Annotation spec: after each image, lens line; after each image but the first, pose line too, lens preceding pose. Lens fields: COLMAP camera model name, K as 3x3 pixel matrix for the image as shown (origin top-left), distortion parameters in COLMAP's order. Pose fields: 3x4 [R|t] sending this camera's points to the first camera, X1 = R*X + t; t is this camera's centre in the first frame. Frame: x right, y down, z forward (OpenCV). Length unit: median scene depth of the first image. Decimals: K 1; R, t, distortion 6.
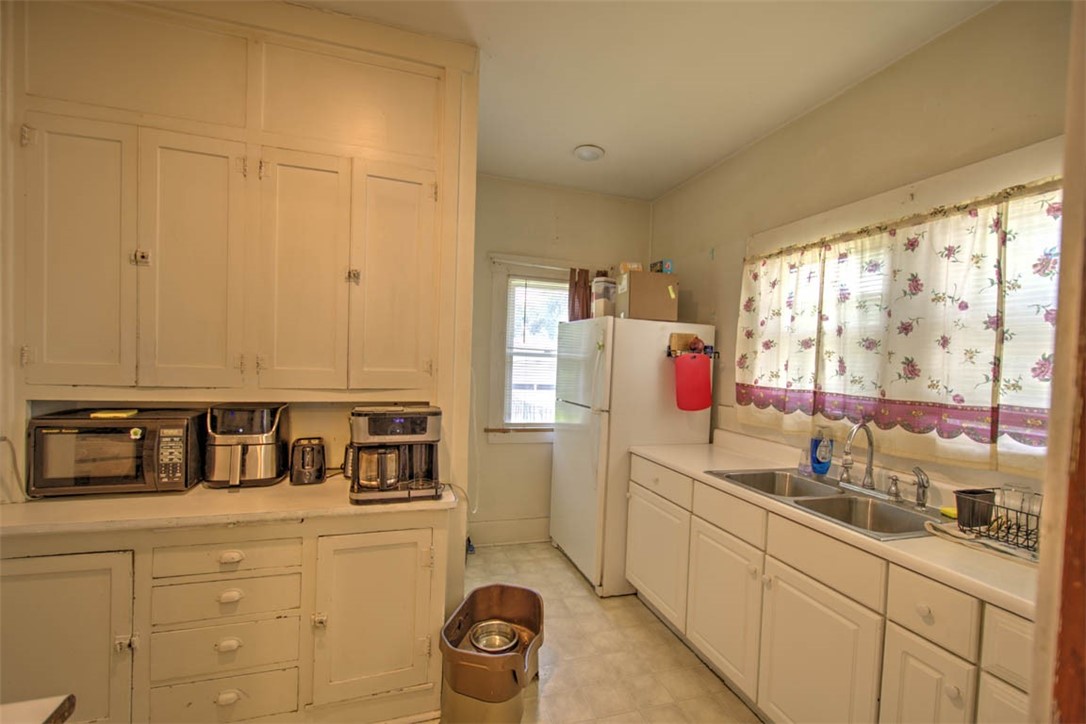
lens RADIAL K [[482.4, 0, 542.6], [0, 482.4, 367.6], [0, 0, 1]] dist [0.007908, 0.002091]
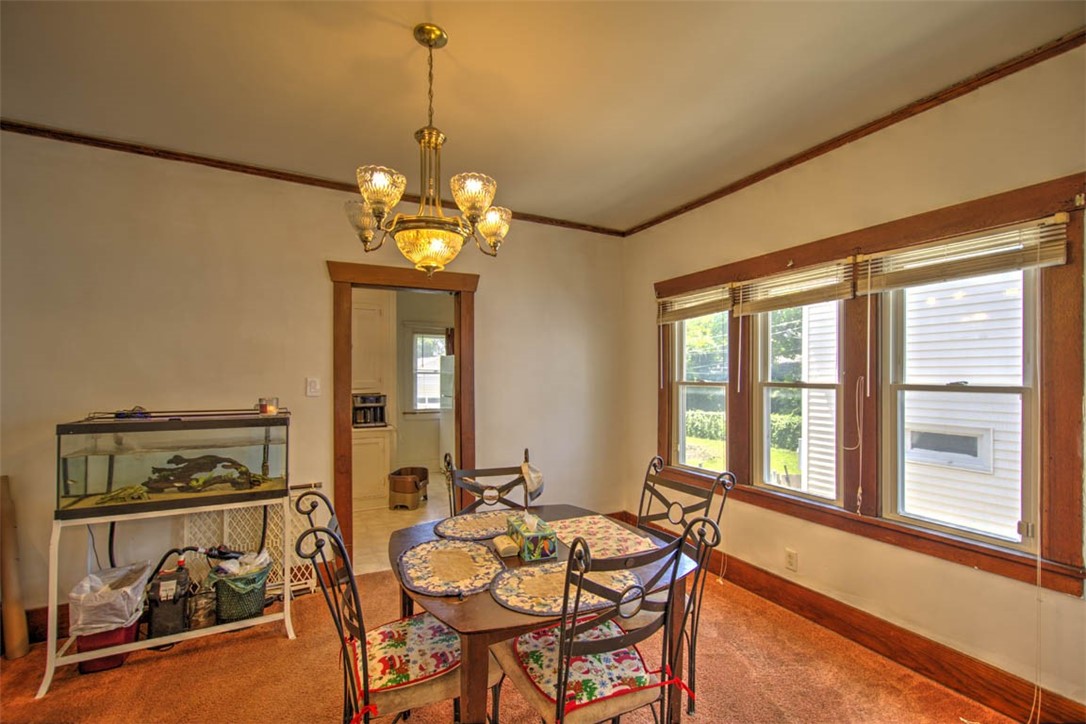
lens RADIAL K [[482.4, 0, 540.4], [0, 482.4, 370.8], [0, 0, 1]] dist [0.007908, 0.002091]
pose [[0.986659, -0.035174, 0.158957, 0.187985], [0.039227, 0.998979, -0.022430, 0.039939], [-0.158005, 0.028366, 0.987031, -1.548497]]
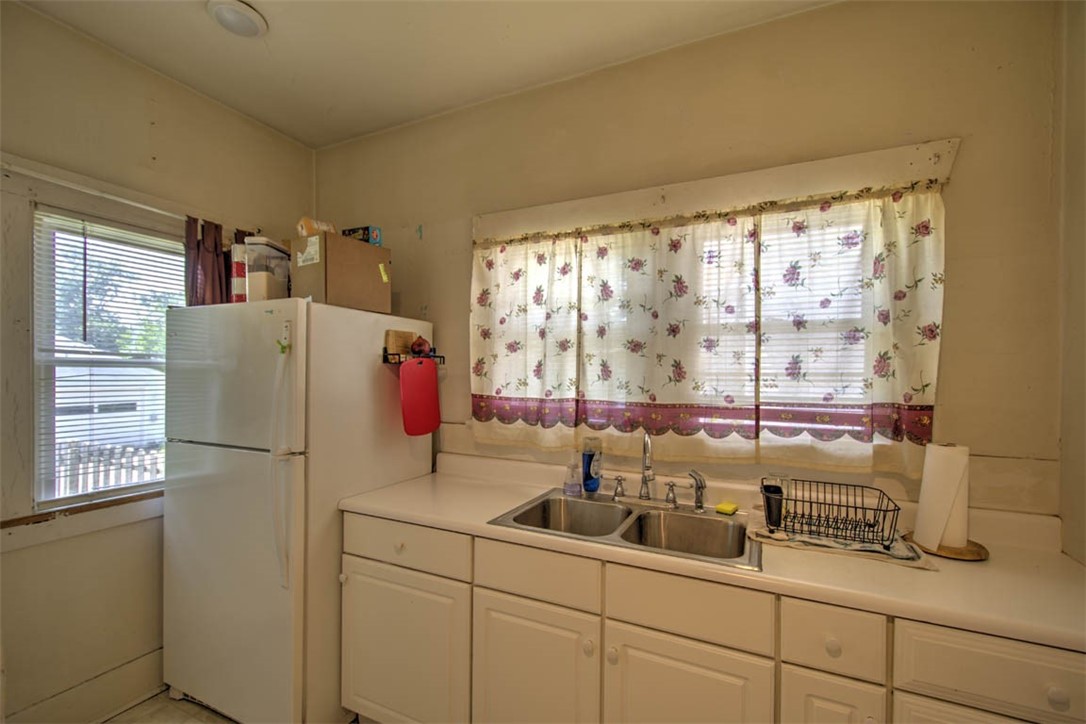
lens RADIAL K [[482.4, 0, 532.0], [0, 482.4, 370.2], [0, 0, 1]] dist [0.007908, 0.002091]
pose [[0.692349, -0.023714, 0.721173, -0.132555], [0.029773, 0.999548, 0.004285, -0.010654], [-0.720949, 0.018505, 0.692742, 0.451999]]
